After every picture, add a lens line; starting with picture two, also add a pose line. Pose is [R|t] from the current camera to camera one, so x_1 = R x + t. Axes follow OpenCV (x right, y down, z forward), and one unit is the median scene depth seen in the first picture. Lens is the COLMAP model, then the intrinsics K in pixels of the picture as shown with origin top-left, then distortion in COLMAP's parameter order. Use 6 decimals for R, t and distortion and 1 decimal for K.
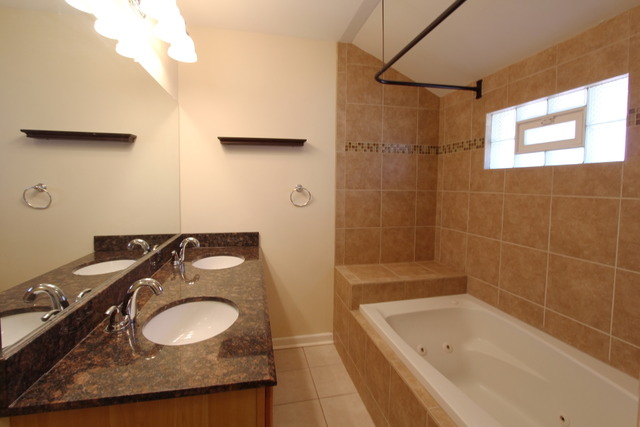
lens RADIAL K [[295.9, 0, 318.9], [0, 295.9, 206.3], [0, 0, 1]] dist [-0.015168, 0.000493]
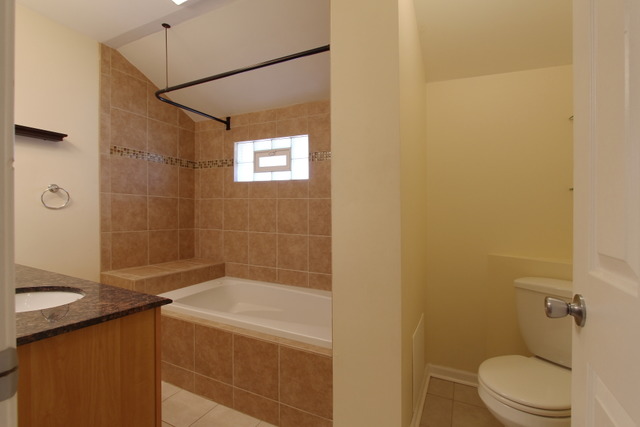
lens RADIAL K [[293.8, 0, 320.0], [0, 293.8, 213.5], [0, 0, 1]] dist [-0.011911, 0.000243]
pose [[0.619565, -0.007015, 0.784914, -0.249818], [0.049490, 0.998320, -0.030143, 0.077744], [-0.783383, 0.057521, 0.618871, -0.144516]]
